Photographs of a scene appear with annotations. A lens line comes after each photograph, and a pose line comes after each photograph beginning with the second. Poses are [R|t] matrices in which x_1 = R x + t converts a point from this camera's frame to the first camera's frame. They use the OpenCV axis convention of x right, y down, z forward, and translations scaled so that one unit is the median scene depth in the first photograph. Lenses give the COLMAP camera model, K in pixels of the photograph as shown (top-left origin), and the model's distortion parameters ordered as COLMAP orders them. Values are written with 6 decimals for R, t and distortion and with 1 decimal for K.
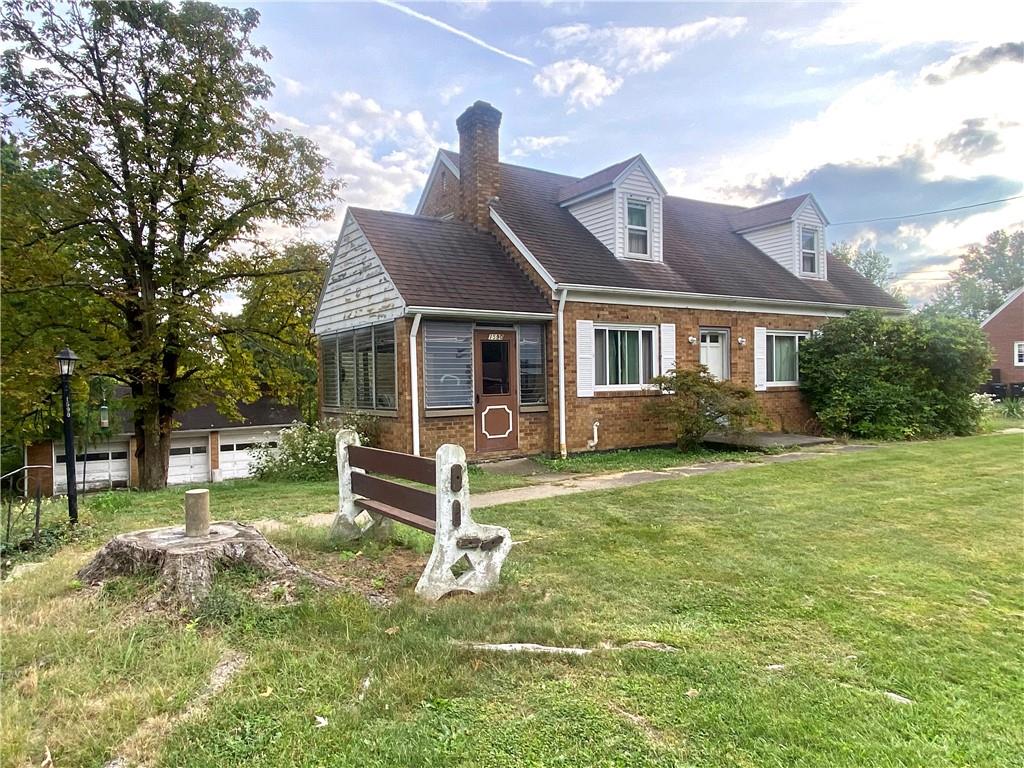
lens RADIAL K [[685.3, 0, 498.5], [0, 685.3, 379.5], [0, 0, 1]] dist [0.051070, 0.000409]
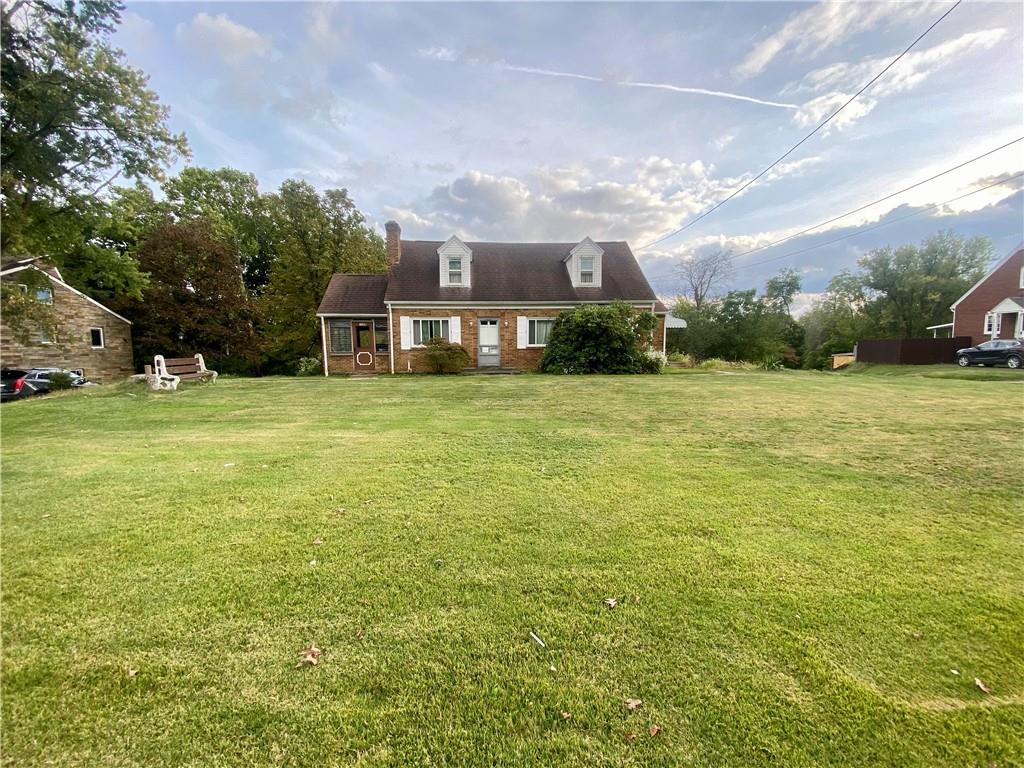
lens RADIAL K [[412.1, 0, 510.4], [0, 412.1, 391.2], [0, 0, 1]] dist [0.008076, -0.009939]
pose [[0.868799, 0.064568, -0.490937, 1.007762], [-0.007975, 0.993158, 0.116507, -0.000021], [0.495101, -0.097306, 0.863370, -0.049330]]
